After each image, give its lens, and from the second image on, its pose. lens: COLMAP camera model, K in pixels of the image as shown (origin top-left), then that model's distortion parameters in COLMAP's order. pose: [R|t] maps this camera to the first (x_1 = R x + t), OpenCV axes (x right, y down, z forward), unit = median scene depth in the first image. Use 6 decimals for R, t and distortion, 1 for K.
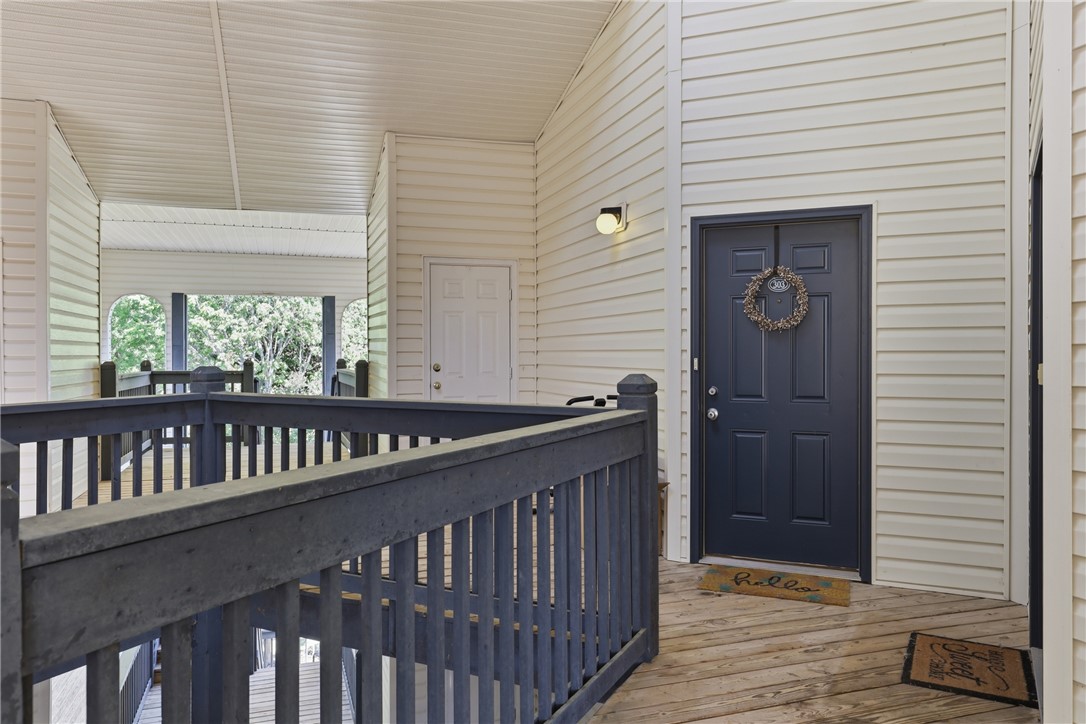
lens RADIAL K [[778.1, 0, 543.0], [0, 778.1, 362.0], [0, 0, 1]] dist [0.005781, -0.001082]
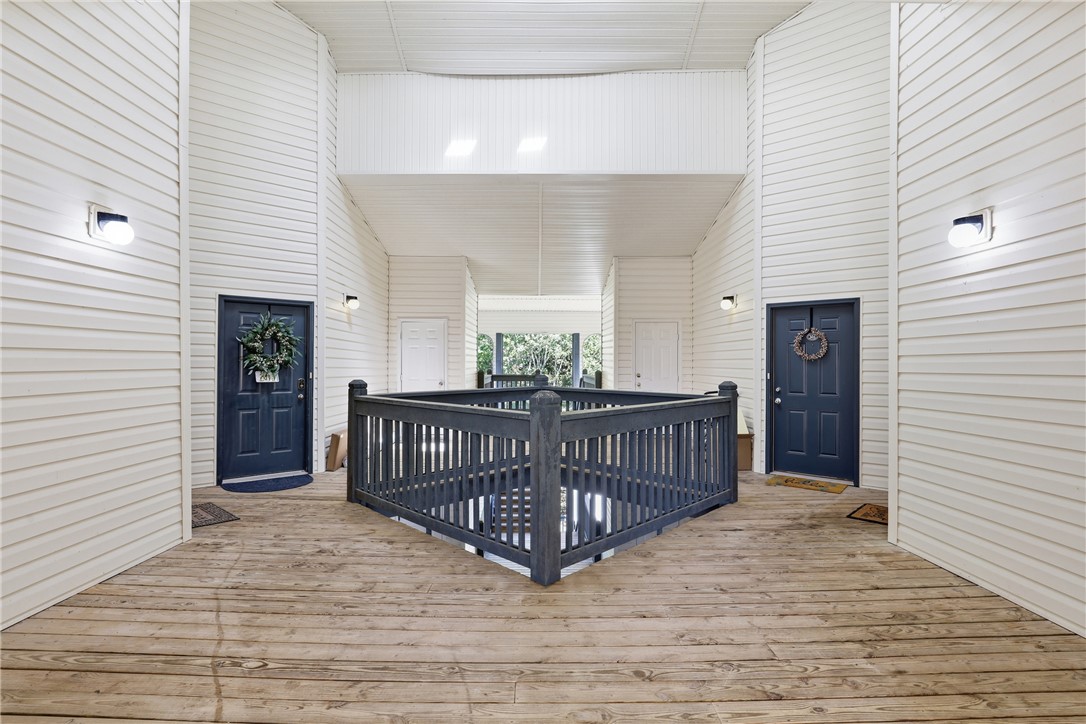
lens RADIAL K [[509.1, 0, 543.8], [0, 509.1, 356.3], [0, 0, 1]] dist [-0.018227, -0.000406]
pose [[0.951277, -0.001597, -0.308335, 0.038960], [-0.005934, 0.999707, -0.023486, -0.012362], [0.308282, 0.024172, 0.950988, -0.375045]]
